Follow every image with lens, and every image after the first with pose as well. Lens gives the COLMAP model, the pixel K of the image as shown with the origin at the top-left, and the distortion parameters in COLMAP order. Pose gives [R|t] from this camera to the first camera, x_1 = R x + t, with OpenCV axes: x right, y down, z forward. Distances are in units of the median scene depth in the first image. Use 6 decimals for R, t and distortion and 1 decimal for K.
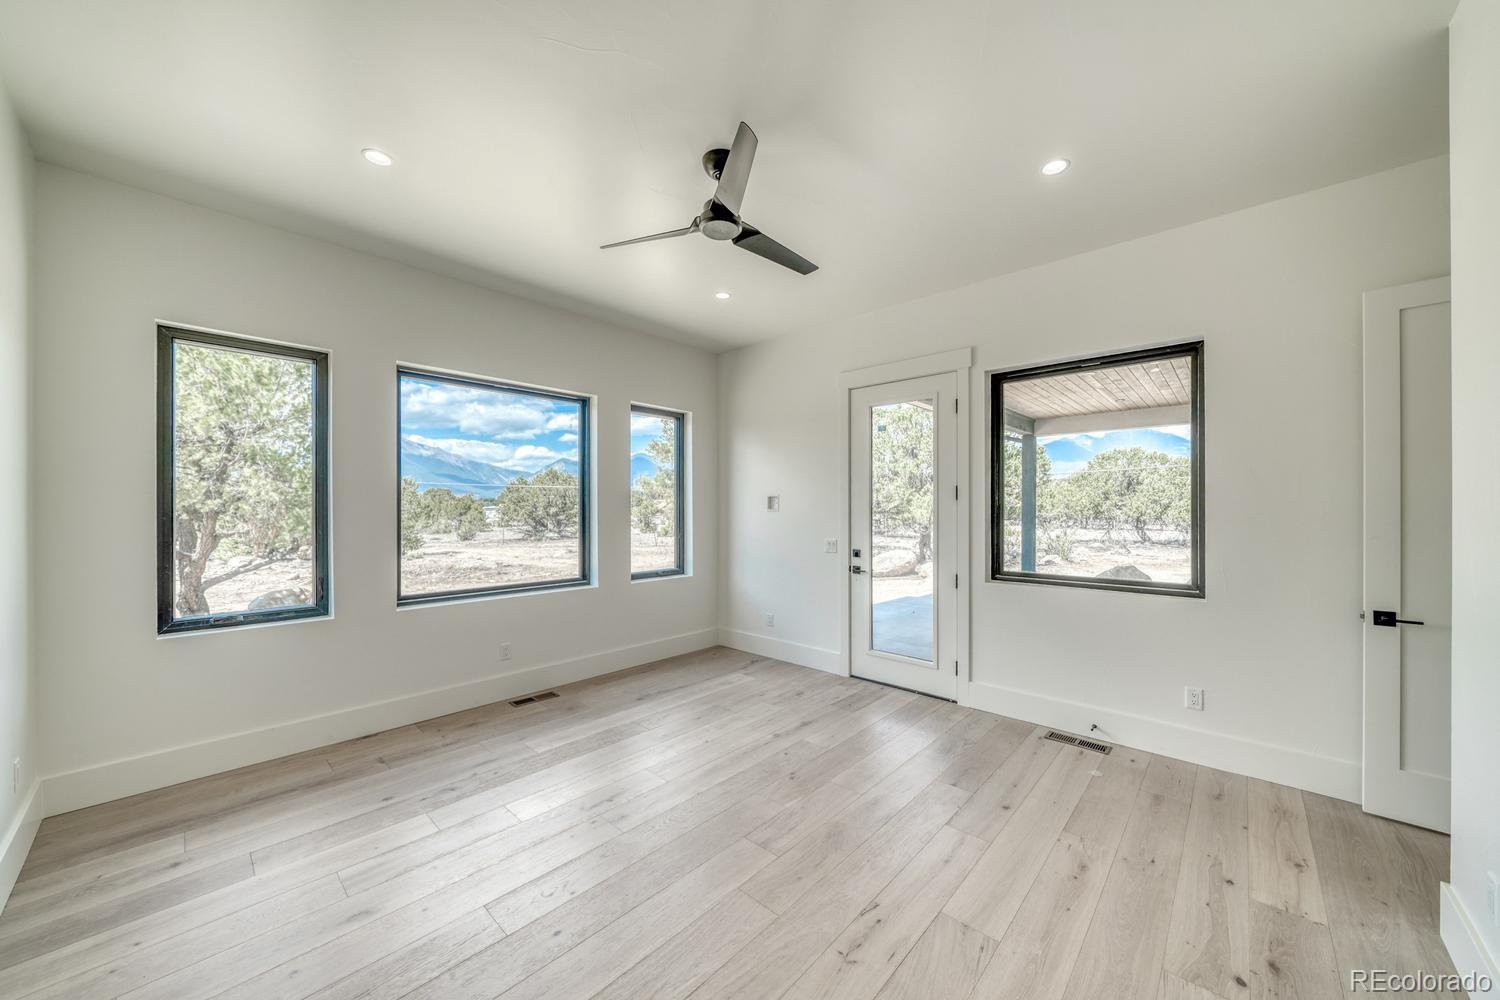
lens RADIAL K [[530.1, 0, 748.4], [0, 530.1, 506.1], [0, 0, 1]] dist [-0.011214, 0.000064]
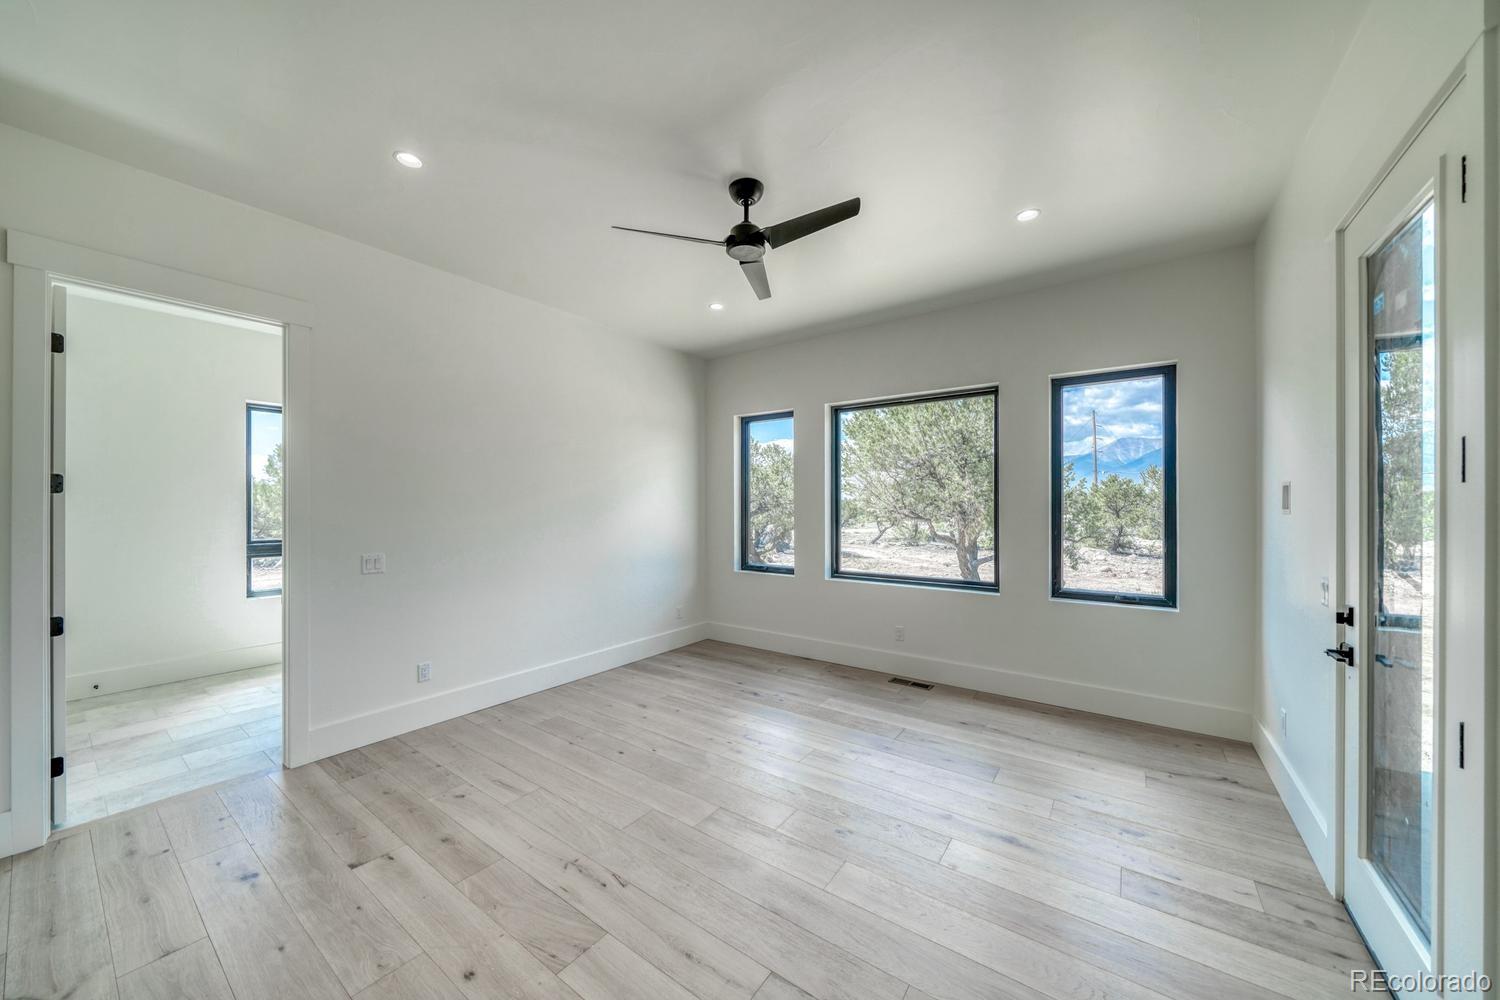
lens RADIAL K [[530.1, 0, 748.4], [0, 530.1, 506.1], [0, 0, 1]] dist [-0.011214, 0.000064]
pose [[0.123099, -0.000321, -0.992394, 0.706205], [0.002807, 0.999996, 0.000025, -0.000492], [0.992390, -0.002789, 0.123099, 0.598366]]
